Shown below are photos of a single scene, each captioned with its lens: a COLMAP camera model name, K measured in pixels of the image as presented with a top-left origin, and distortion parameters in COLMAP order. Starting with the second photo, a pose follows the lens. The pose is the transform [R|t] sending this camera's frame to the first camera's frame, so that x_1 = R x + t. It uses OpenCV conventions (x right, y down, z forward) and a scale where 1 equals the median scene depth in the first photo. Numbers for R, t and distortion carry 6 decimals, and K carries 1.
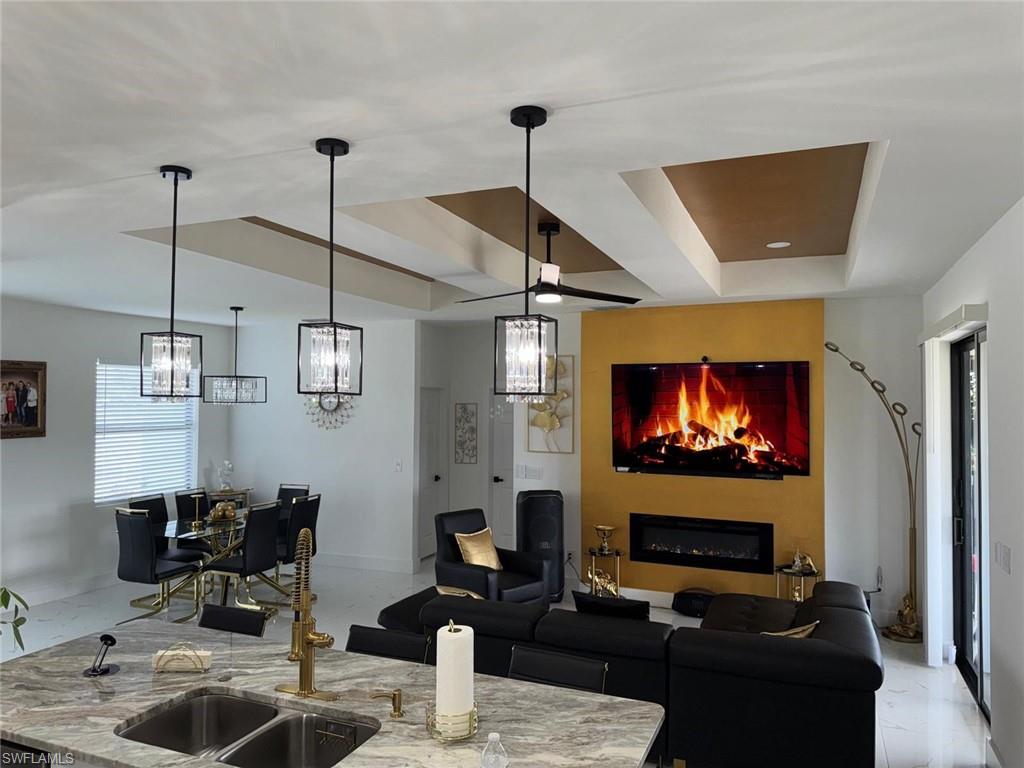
lens RADIAL K [[717.4, 0, 518.1], [0, 717.4, 391.8], [0, 0, 1]] dist [0.024507, -0.036892]
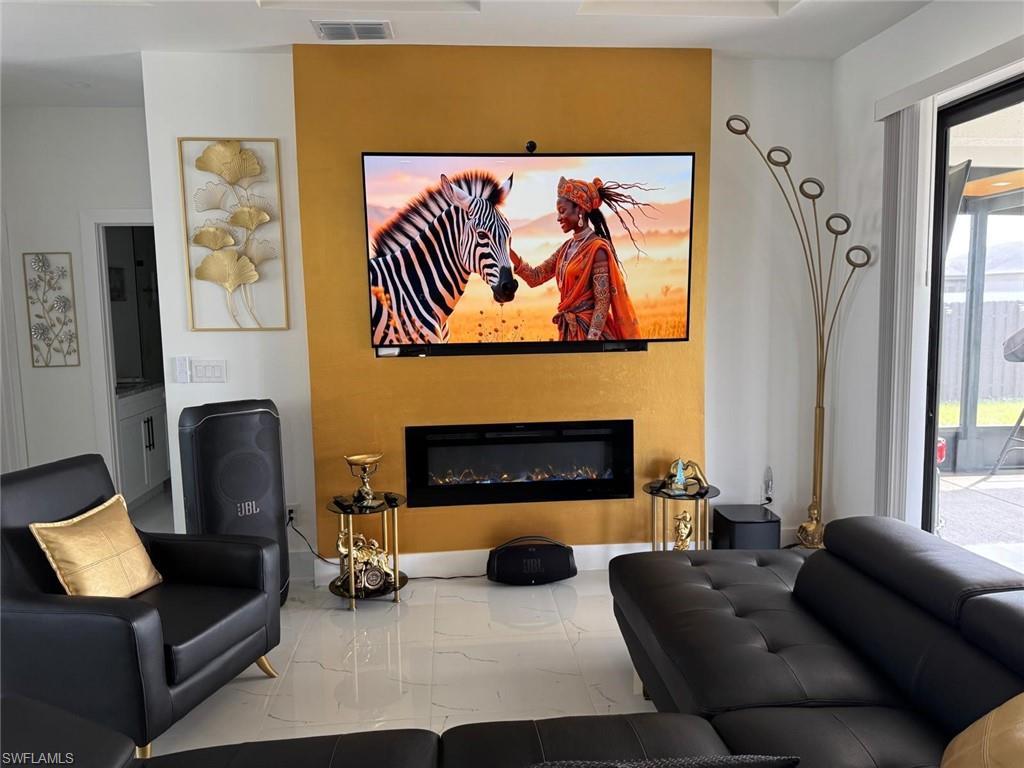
lens RADIAL K [[717.4, 0, 526.3], [0, 717.4, 376.8], [0, 0, 1]] dist [0.024507, -0.036892]
pose [[0.879140, -0.074018, 0.470780, -0.024743], [0.018894, 0.992502, 0.120761, 0.066623], [-0.476189, -0.097271, 0.873947, 0.493237]]
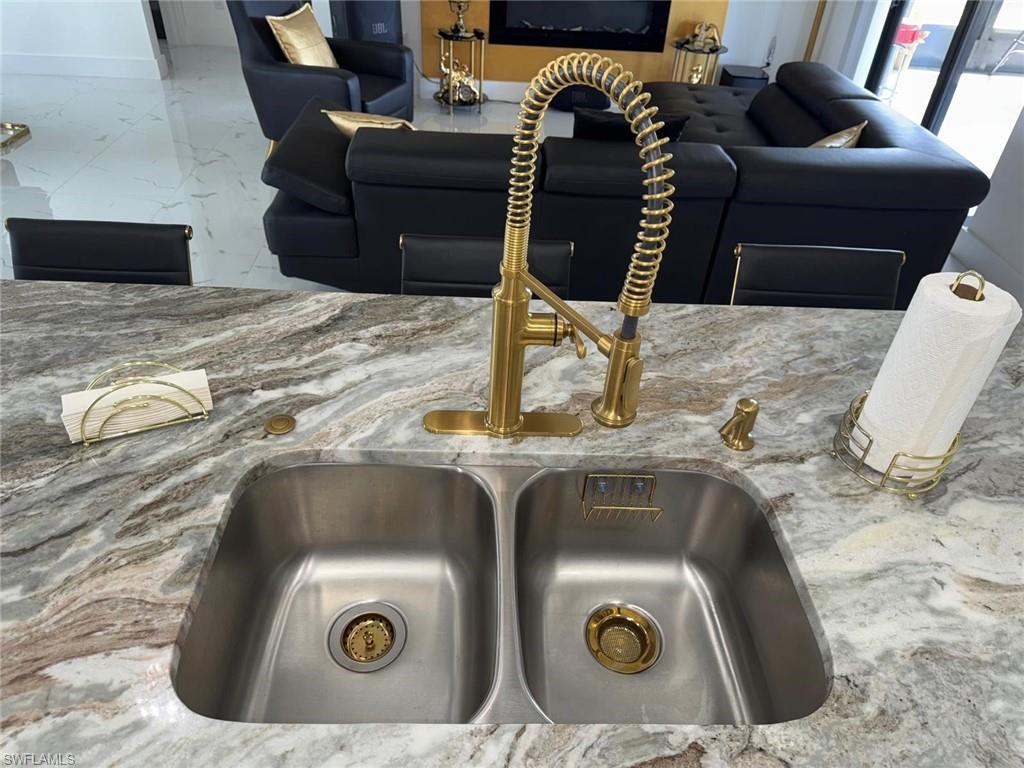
lens RADIAL K [[717.4, 0, 512.7], [0, 717.4, 381.1], [0, 0, 1]] dist [0.024507, -0.036892]
pose [[0.919103, -0.212881, 0.331558, -0.161873], [-0.044324, 0.780279, 0.623859, 0.038795], [-0.391516, -0.588087, 0.707721, 0.253849]]
